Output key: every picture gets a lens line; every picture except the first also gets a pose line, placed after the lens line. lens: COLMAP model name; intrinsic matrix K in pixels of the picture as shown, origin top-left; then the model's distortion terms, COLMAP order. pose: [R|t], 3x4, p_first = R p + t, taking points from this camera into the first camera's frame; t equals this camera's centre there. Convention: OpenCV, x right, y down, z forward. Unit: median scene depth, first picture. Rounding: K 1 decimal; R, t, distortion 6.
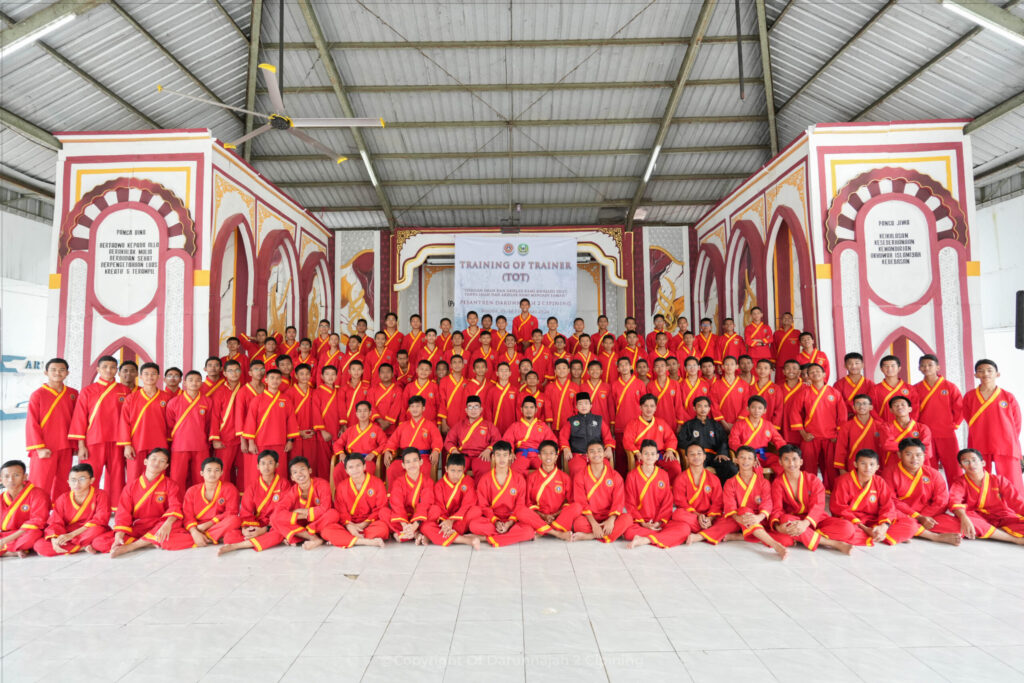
lens RADIAL K [[551.1, 0, 512.2], [0, 551.1, 340.5], [0, 0, 1]] dist [-0.001888, 0.000656]
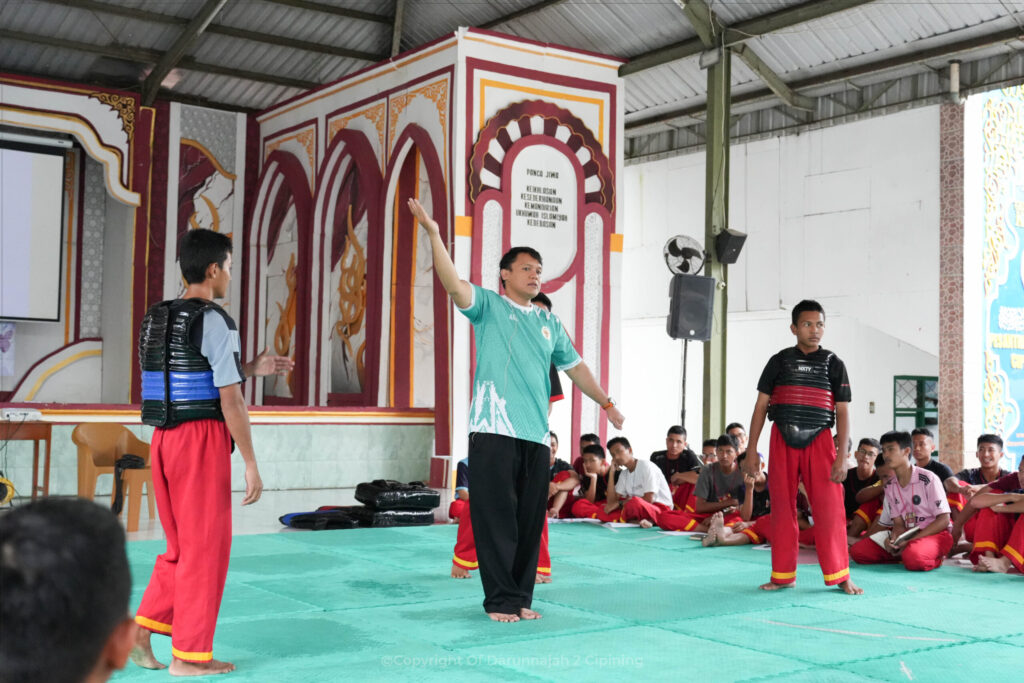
lens RADIAL K [[1282.8, 0, 509.2], [0, 1282.8, 340.5], [0, 0, 1]] dist [0.037874, 0.000000]
pose [[0.810992, 0.057050, 0.582269, -0.384706], [-0.065049, 0.997856, -0.007167, 0.037622], [-0.581430, -0.032064, 0.812964, -0.451150]]
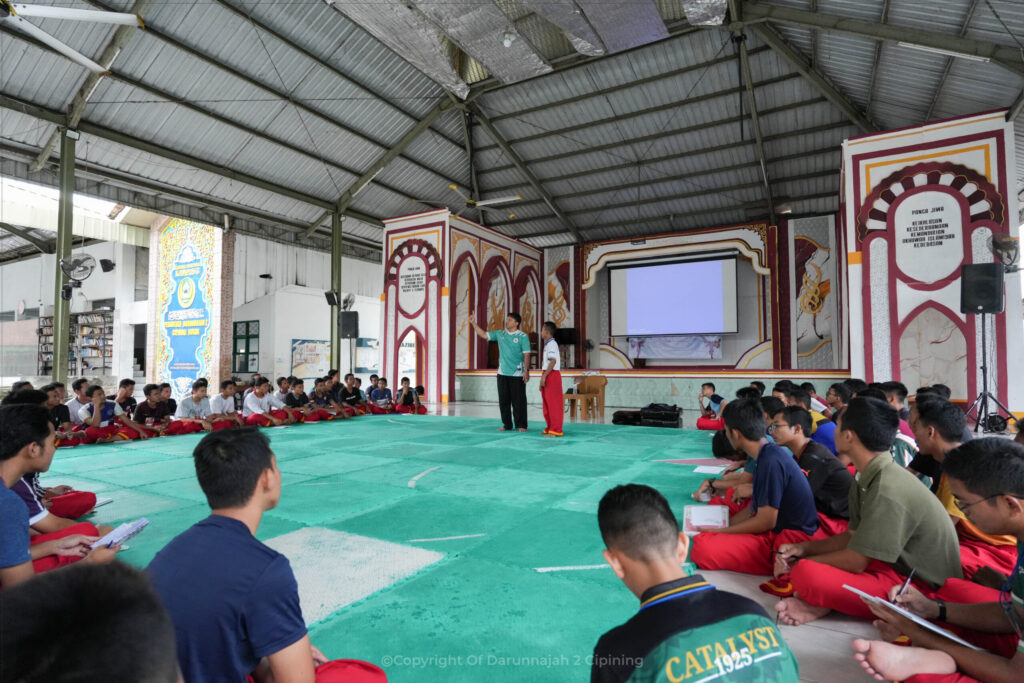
lens RADIAL K [[551.1, 0, 509.4], [0, 551.1, 346.1], [0, 0, 1]] dist [-0.001888, 0.000656]
pose [[0.867941, -0.006209, -0.496629, 0.496472], [0.018524, 0.999631, 0.019877, 0.031774], [0.496322, -0.026452, 0.867735, -0.446646]]
